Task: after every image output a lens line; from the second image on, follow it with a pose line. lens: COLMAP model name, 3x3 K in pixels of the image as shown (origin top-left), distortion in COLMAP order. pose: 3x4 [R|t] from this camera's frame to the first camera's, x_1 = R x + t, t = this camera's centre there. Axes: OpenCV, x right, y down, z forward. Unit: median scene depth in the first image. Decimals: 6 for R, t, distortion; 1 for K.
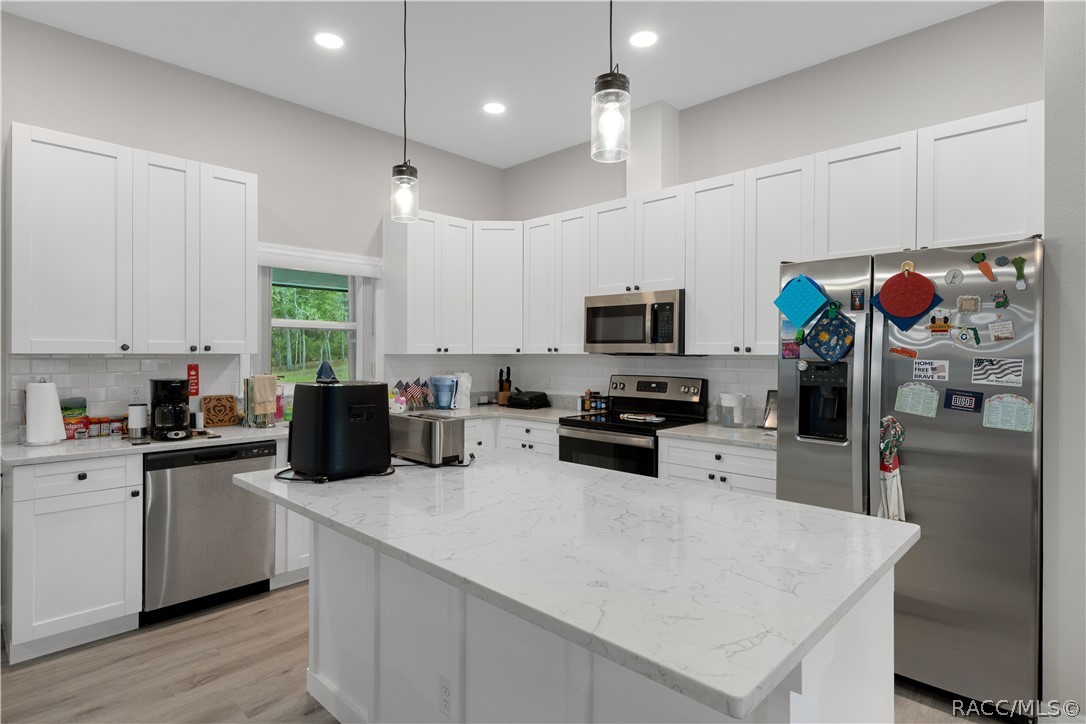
lens RADIAL K [[563.4, 0, 541.3], [0, 563.4, 361.6], [0, 0, 1]] dist [-0.001531, -0.000075]
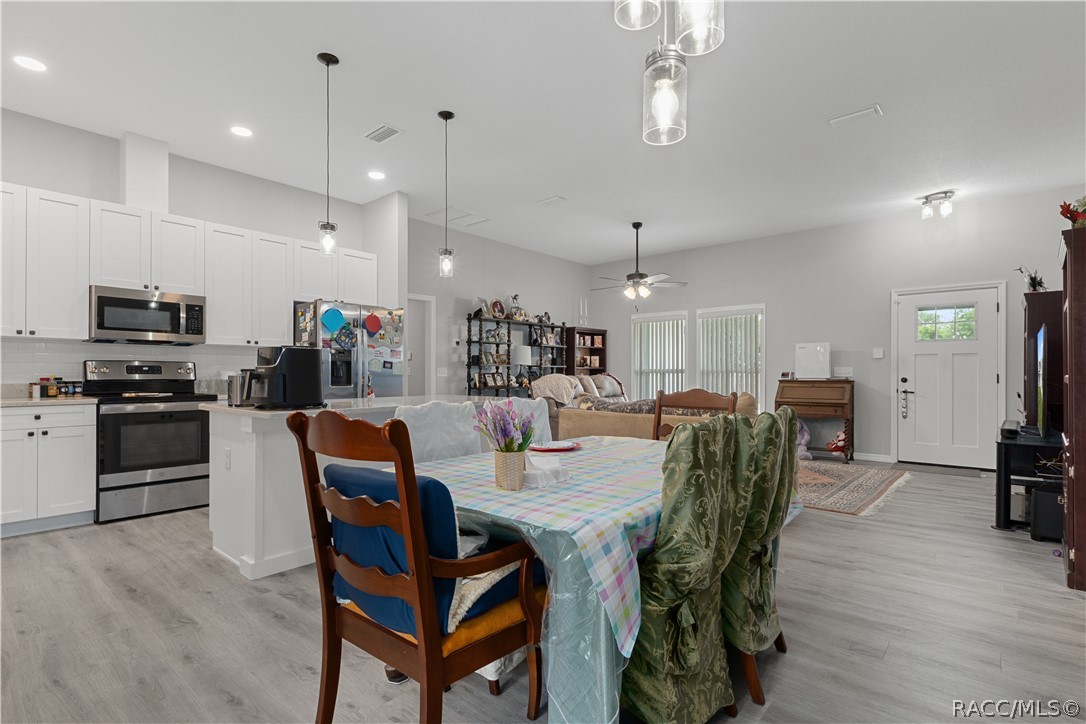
lens RADIAL K [[535.6, 0, 542.8], [0, 535.6, 369.2], [0, 0, 1]] dist [0.001450, 0.000155]
pose [[-0.070482, 0.007032, 0.997488, -1.587672], [0.012262, 0.999906, -0.006182, 0.096214], [-0.997438, 0.011795, -0.070561, 0.366027]]
